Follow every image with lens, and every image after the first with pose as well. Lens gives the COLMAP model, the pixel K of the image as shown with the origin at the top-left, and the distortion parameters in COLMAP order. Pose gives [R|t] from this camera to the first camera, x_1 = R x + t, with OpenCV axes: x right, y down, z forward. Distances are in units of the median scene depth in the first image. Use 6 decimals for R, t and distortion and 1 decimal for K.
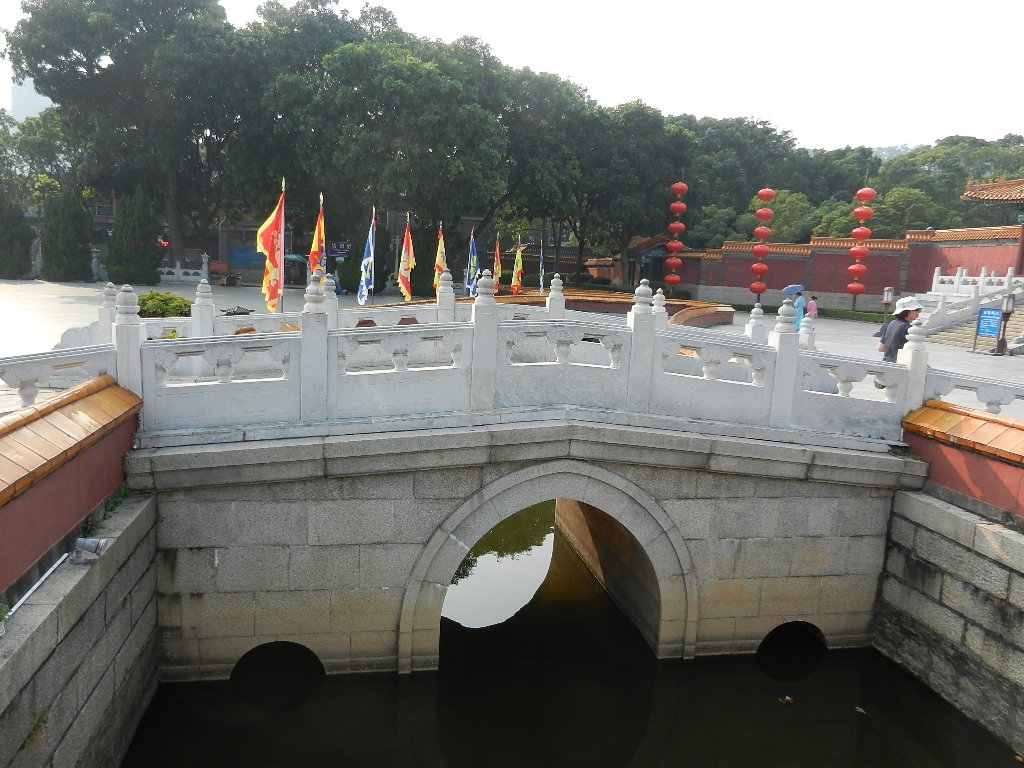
lens RADIAL K [[758.8, 0, 509.6], [0, 758.8, 386.0], [0, 0, 1]] dist [-0.008110, -0.000614]
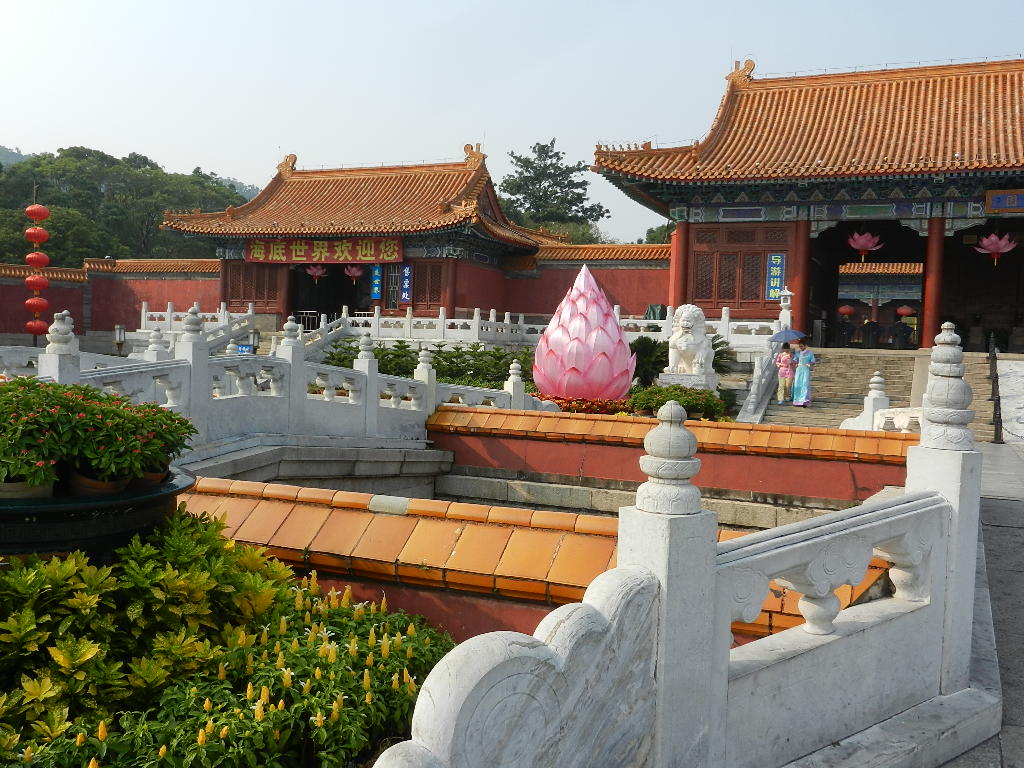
lens RADIAL K [[1014.6, 0, 513.7], [0, 1014.6, 390.3], [0, 0, 1]] dist [0.010721, 0.000000]
pose [[0.558334, -0.064324, 0.827119, -0.198222], [0.119351, 0.992846, -0.003354, 0.002984], [-0.820986, 0.100590, 0.562017, -0.024757]]
